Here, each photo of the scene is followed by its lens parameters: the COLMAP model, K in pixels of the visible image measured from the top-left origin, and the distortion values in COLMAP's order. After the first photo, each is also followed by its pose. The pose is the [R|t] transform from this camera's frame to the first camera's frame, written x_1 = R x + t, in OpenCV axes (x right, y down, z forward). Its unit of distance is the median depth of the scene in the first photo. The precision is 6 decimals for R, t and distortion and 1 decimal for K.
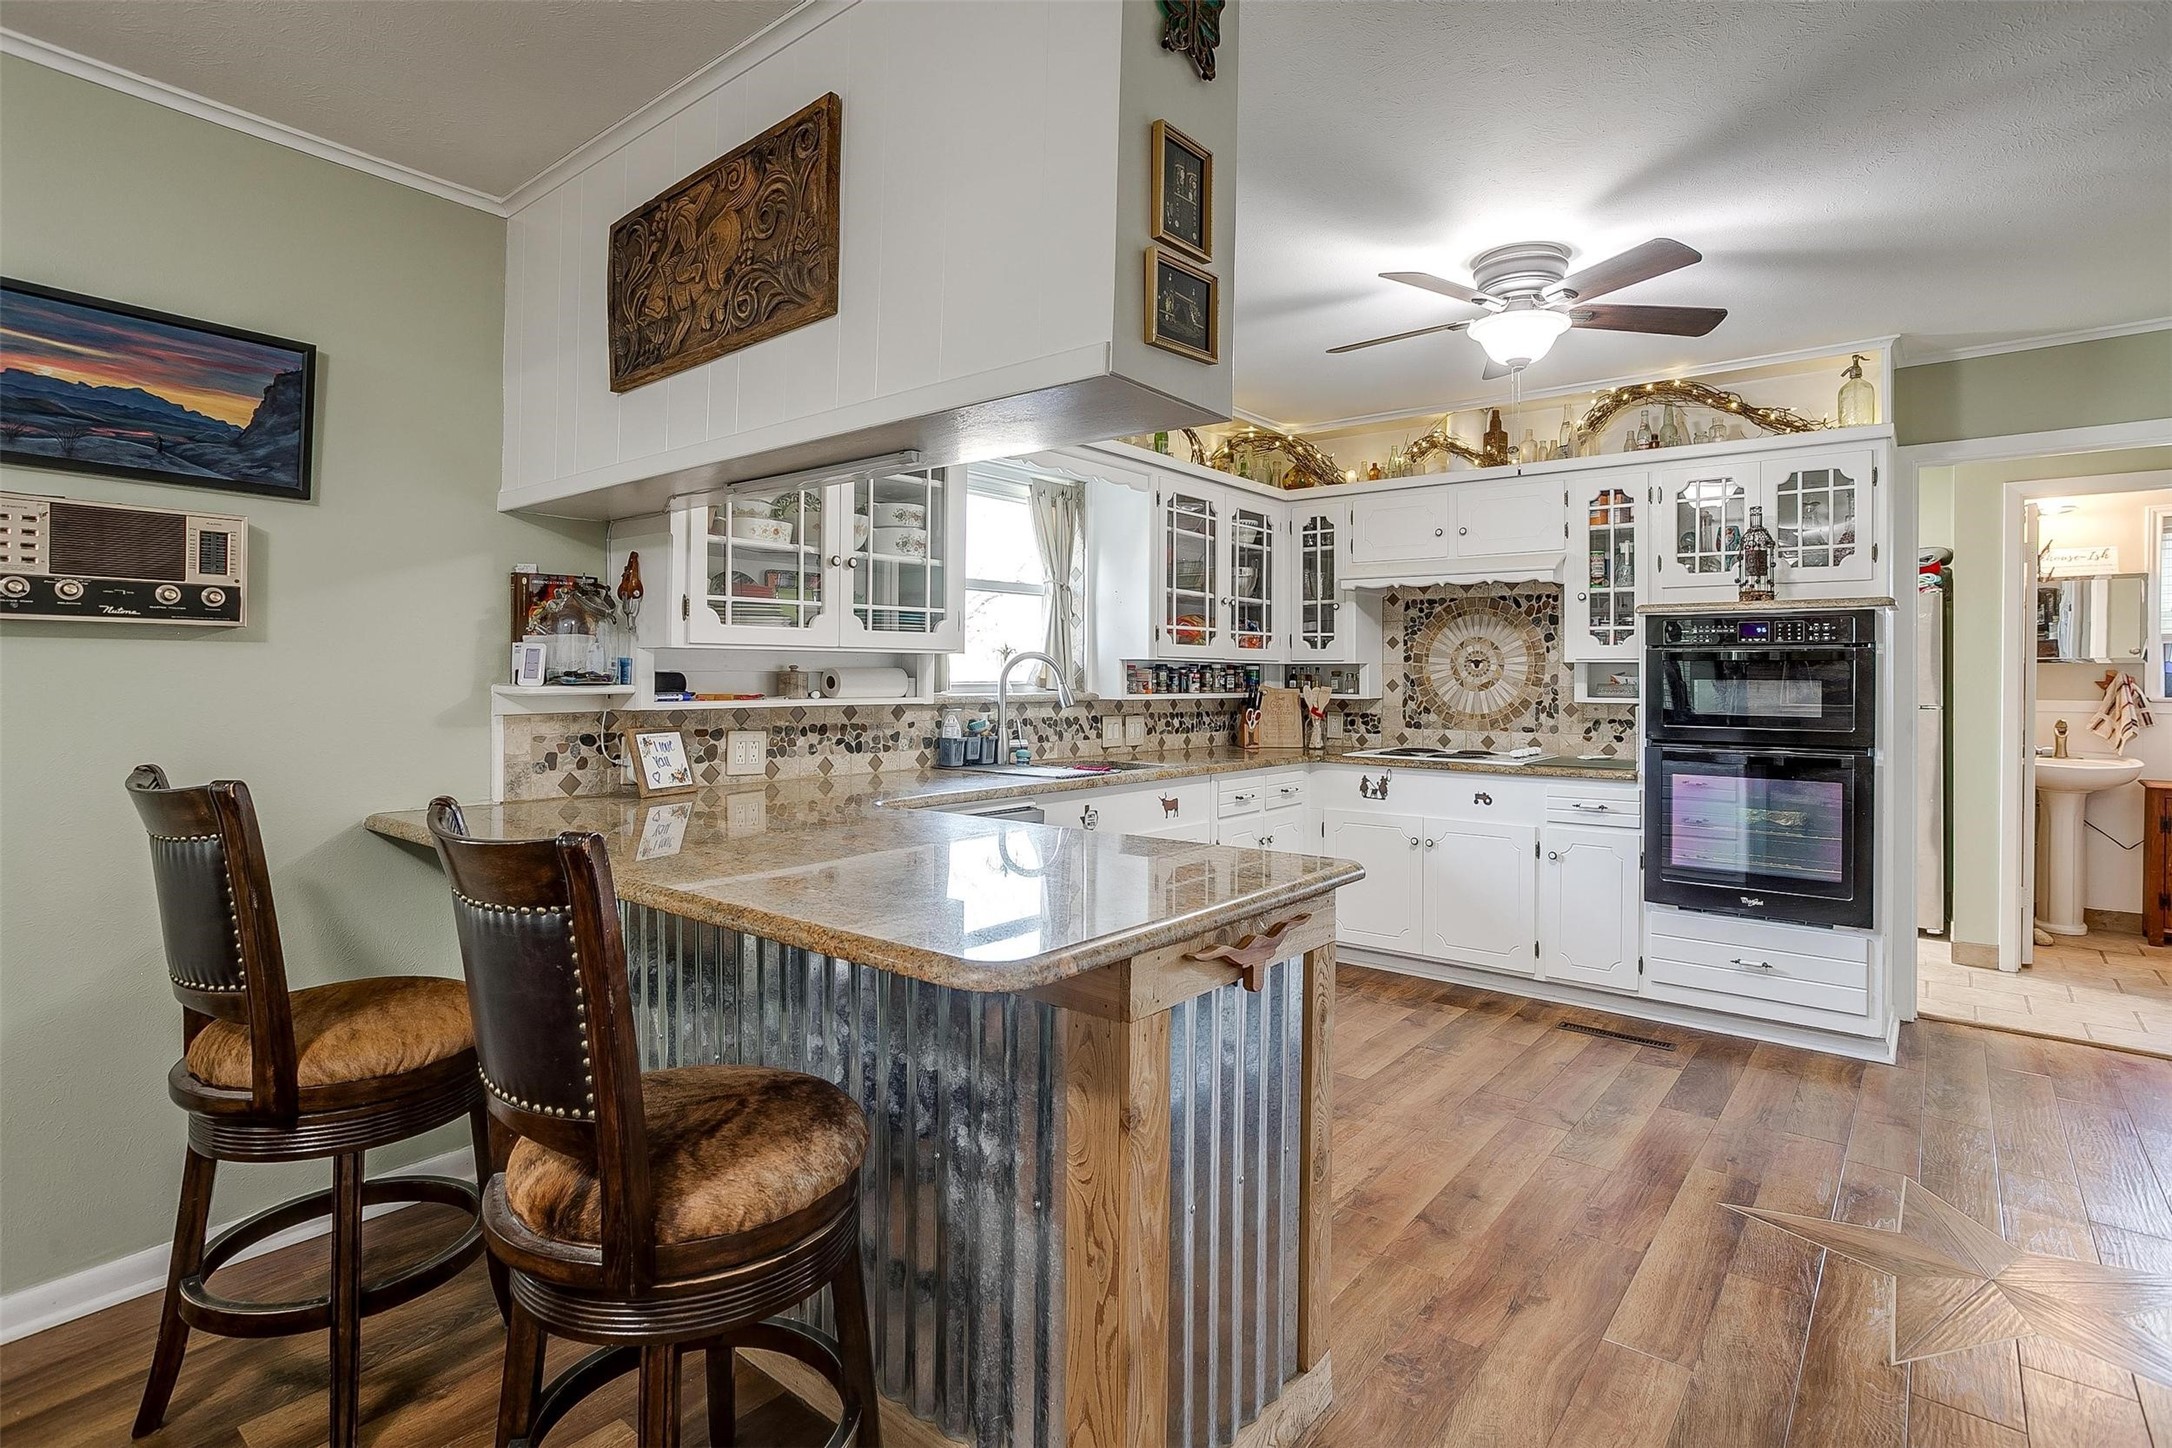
lens RADIAL K [[1076.5, 0, 1087.8], [0, 1076.5, 672.6], [0, 0, 1]] dist [-0.055062, 0.027824]
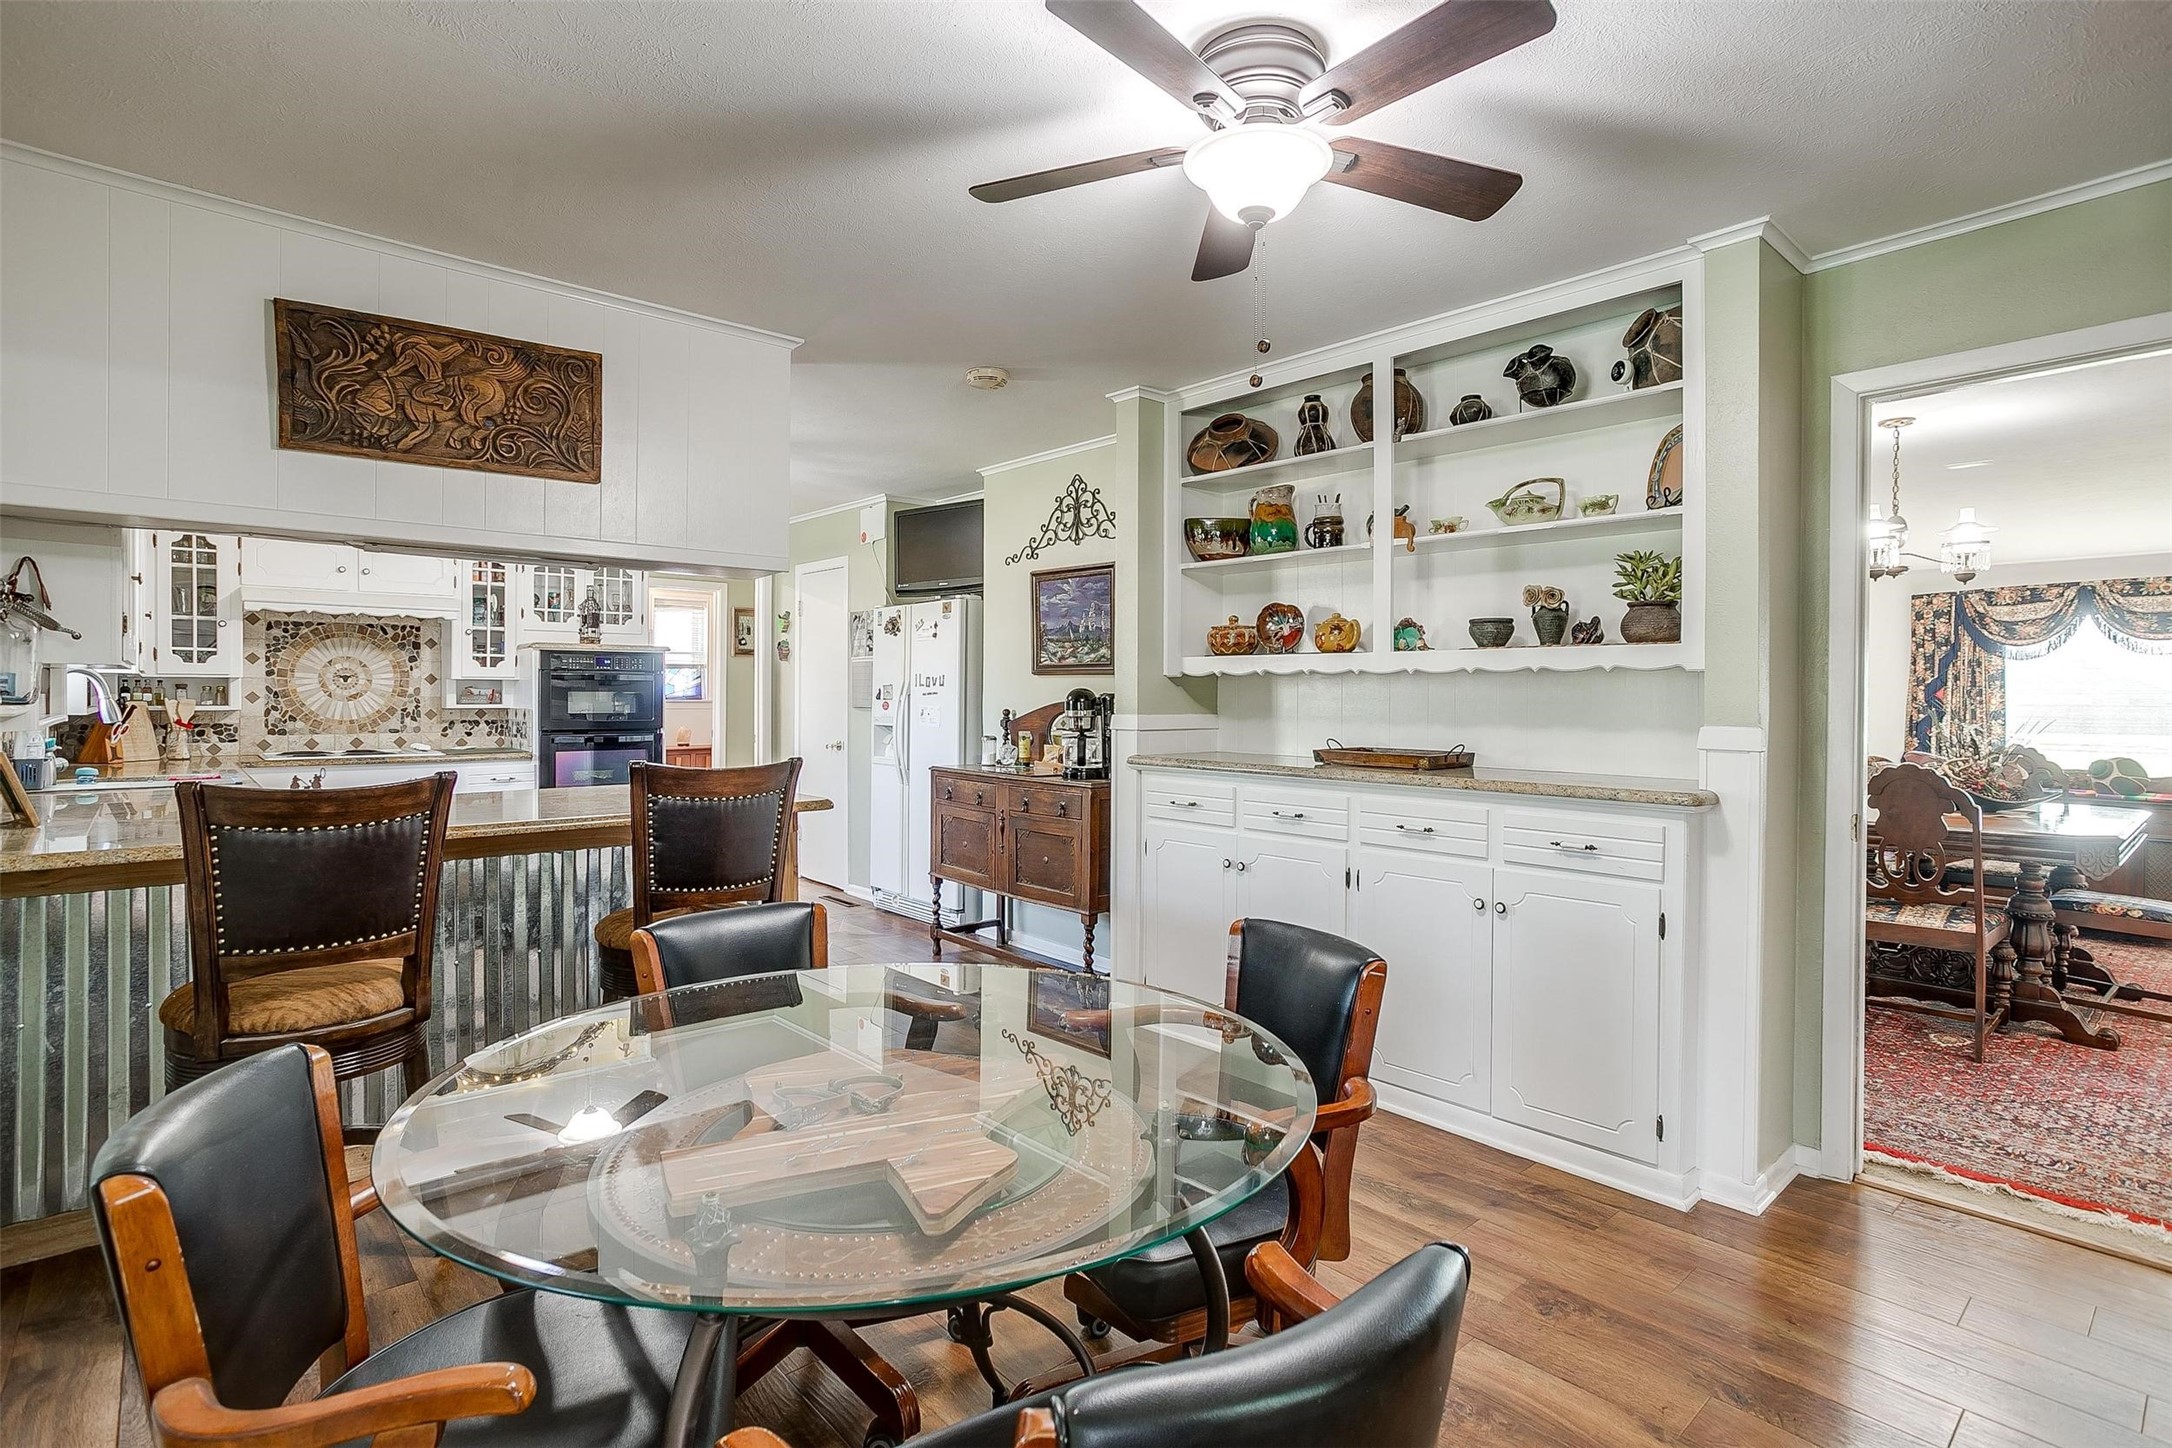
lens RADIAL K [[1076.5, 0, 1101.8], [0, 1076.5, 695.1], [0, 0, 1]] dist [-0.055062, 0.027824]
pose [[0.155934, -0.007588, 0.987738, -0.851033], [-0.006482, 0.999941, 0.008705, -0.006868], [-0.987746, -0.007760, 0.155876, -0.034454]]
